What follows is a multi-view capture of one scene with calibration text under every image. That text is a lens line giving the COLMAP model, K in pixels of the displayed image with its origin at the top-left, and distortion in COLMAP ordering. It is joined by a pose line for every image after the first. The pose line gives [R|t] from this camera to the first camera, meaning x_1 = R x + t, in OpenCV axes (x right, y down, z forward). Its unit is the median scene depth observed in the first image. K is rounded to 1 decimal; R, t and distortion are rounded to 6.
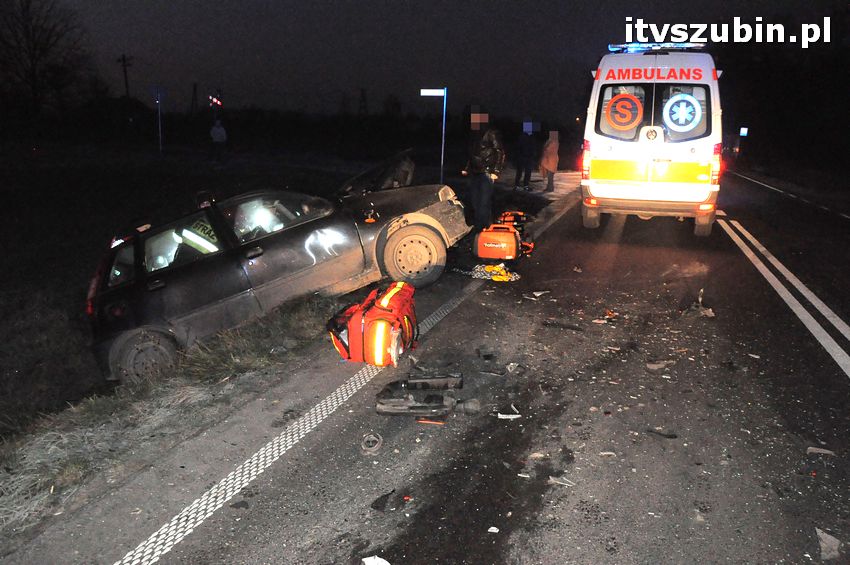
lens RADIAL K [[636.8, 0, 425.0], [0, 636.8, 282.5], [0, 0, 1]] dist [-0.098868, 0.002999]
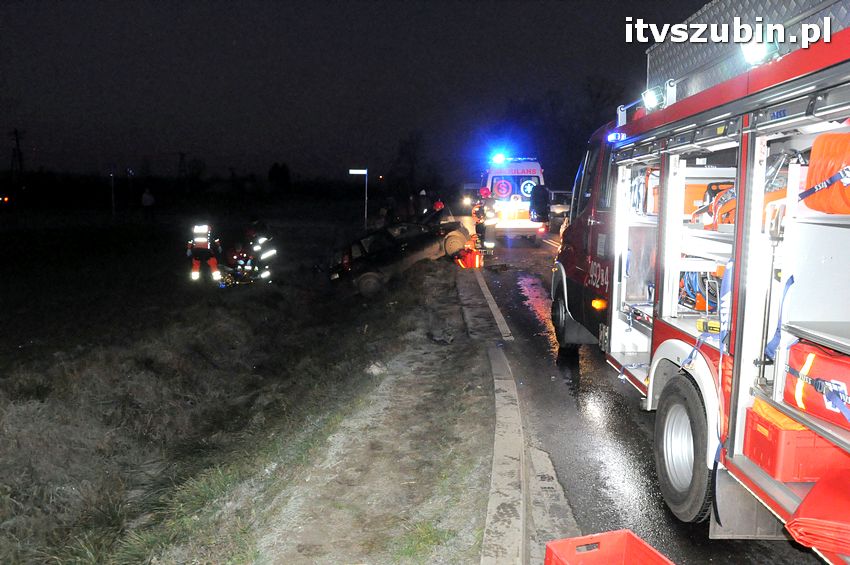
lens RADIAL K [[636.8, 0, 425.0], [0, 636.8, 282.5], [0, 0, 1]] dist [-0.098868, 0.002999]
pose [[0.952976, -0.052916, 0.298391, -0.629256], [0.079814, 0.993699, -0.078684, 0.209506], [-0.292348, 0.098800, 0.951195, -1.010491]]
